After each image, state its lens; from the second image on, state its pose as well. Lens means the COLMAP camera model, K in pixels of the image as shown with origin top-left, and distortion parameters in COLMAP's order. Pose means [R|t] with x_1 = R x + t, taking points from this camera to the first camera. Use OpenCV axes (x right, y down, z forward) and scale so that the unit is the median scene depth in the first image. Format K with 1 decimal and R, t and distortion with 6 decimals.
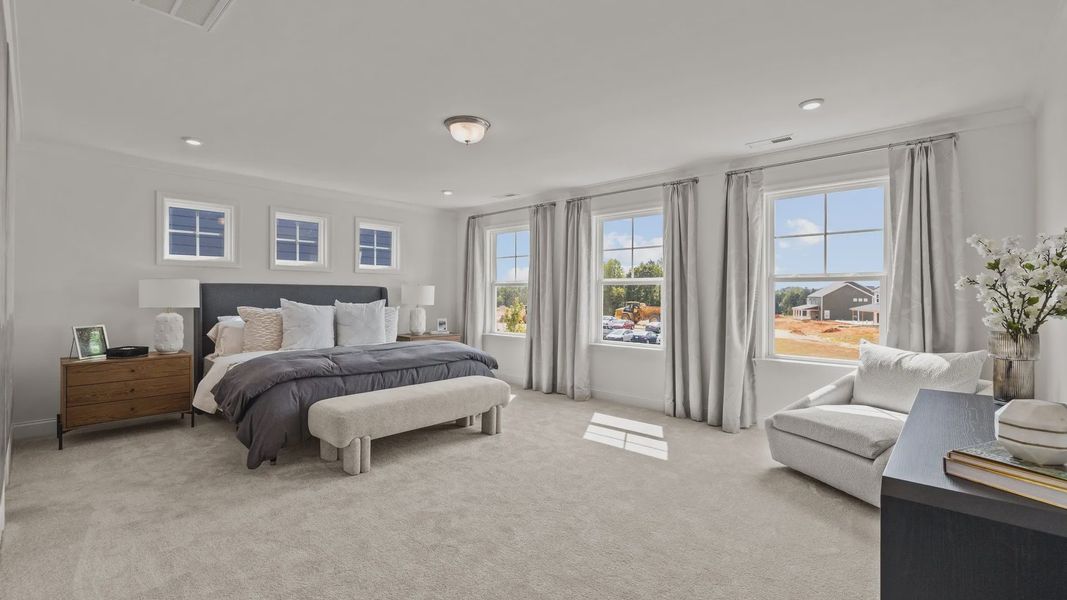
lens RADIAL K [[453.6, 0, 532.3], [0, 453.6, 293.9], [0, 0, 1]] dist [0.001065, -0.000308]
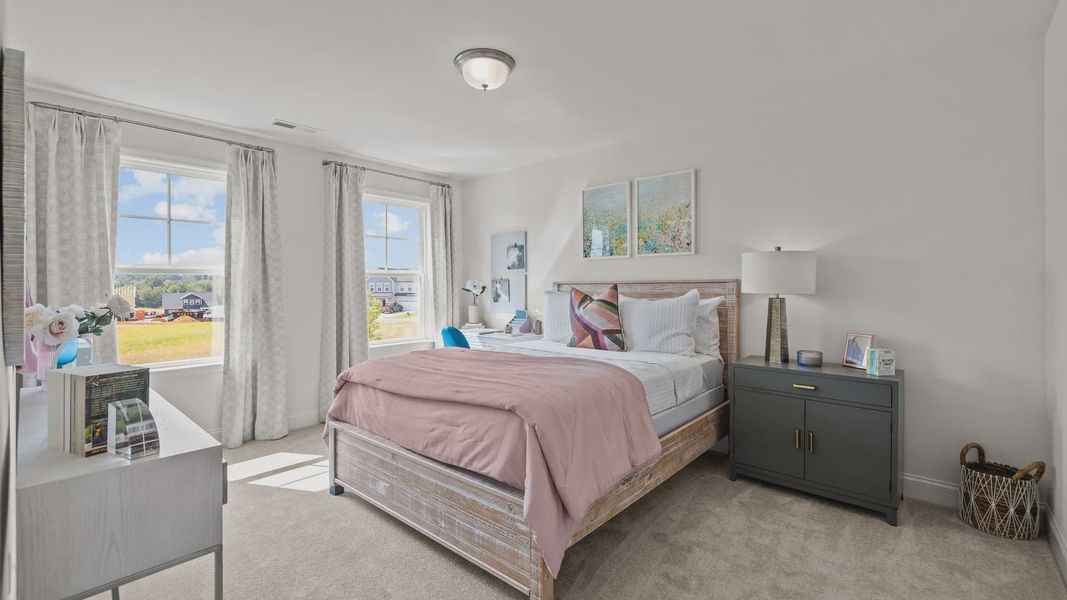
lens RADIAL K [[453.6, 0, 532.3], [0, 453.6, 293.9], [0, 0, 1]] dist [0.001065, -0.000308]
pose [[-0.020955, -0.027842, 0.999393, -0.563164], [-0.003259, 0.999609, 0.027780, -0.015095], [-0.999775, -0.002675, -0.021038, 0.599815]]
